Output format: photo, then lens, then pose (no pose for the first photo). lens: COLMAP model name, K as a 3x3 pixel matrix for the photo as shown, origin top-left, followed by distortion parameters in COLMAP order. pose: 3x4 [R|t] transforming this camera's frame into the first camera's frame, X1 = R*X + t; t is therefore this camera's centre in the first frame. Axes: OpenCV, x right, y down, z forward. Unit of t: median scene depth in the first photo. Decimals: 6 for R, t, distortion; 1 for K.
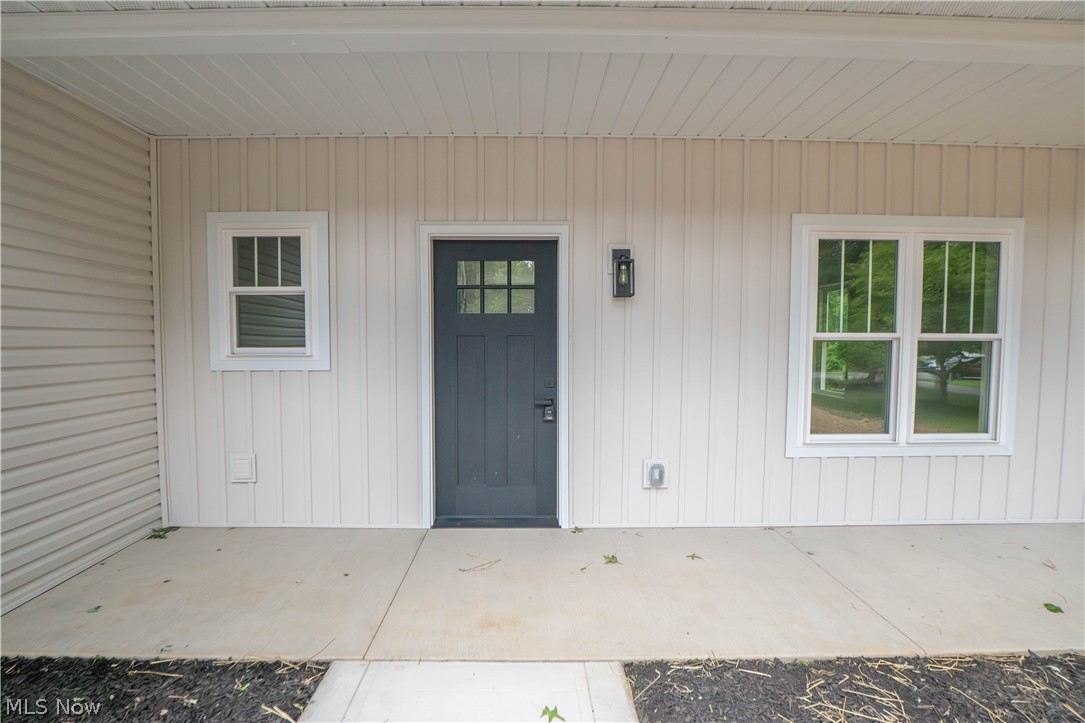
lens RADIAL K [[547.3, 0, 530.3], [0, 547.3, 367.6], [0, 0, 1]] dist [-0.037455, 0.000950]
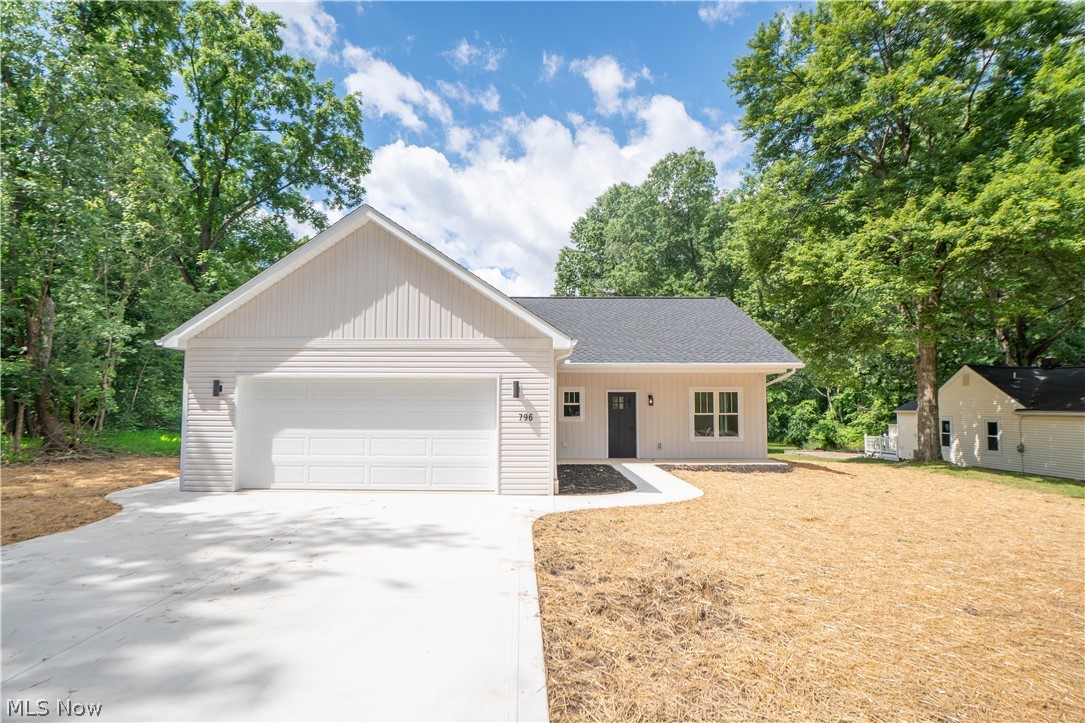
lens RADIAL K [[547.3, 0, 530.3], [0, 547.3, 367.6], [0, 0, 1]] dist [-0.037455, 0.000950]
pose [[0.999651, -0.002385, -0.026302, -0.699577], [-0.000772, 0.992849, -0.119375, 0.098550], [0.026398, 0.119354, 0.992501, -3.508594]]
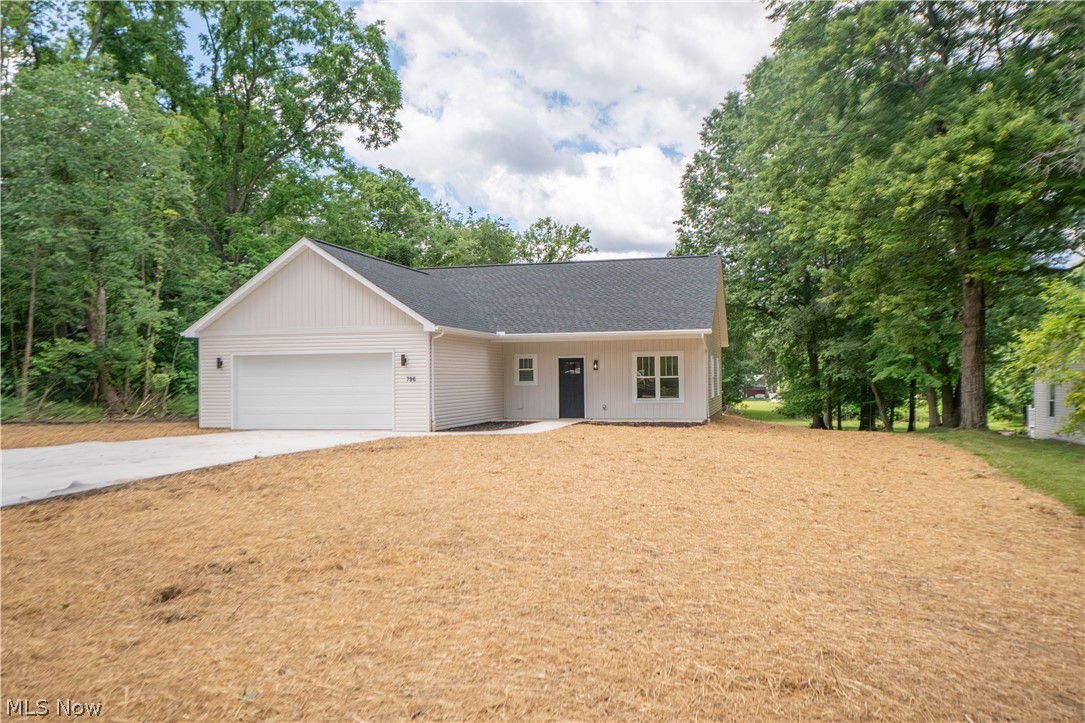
lens RADIAL K [[873.1, 0, 542.5], [0, 873.1, 361.5], [0, 0, 1]] dist [0.034901, -0.003002]
pose [[0.964881, -0.017518, -0.262103, 1.735335], [0.000501, 0.997895, -0.064851, 0.298548], [0.262687, 0.062442, 0.962859, -6.575516]]
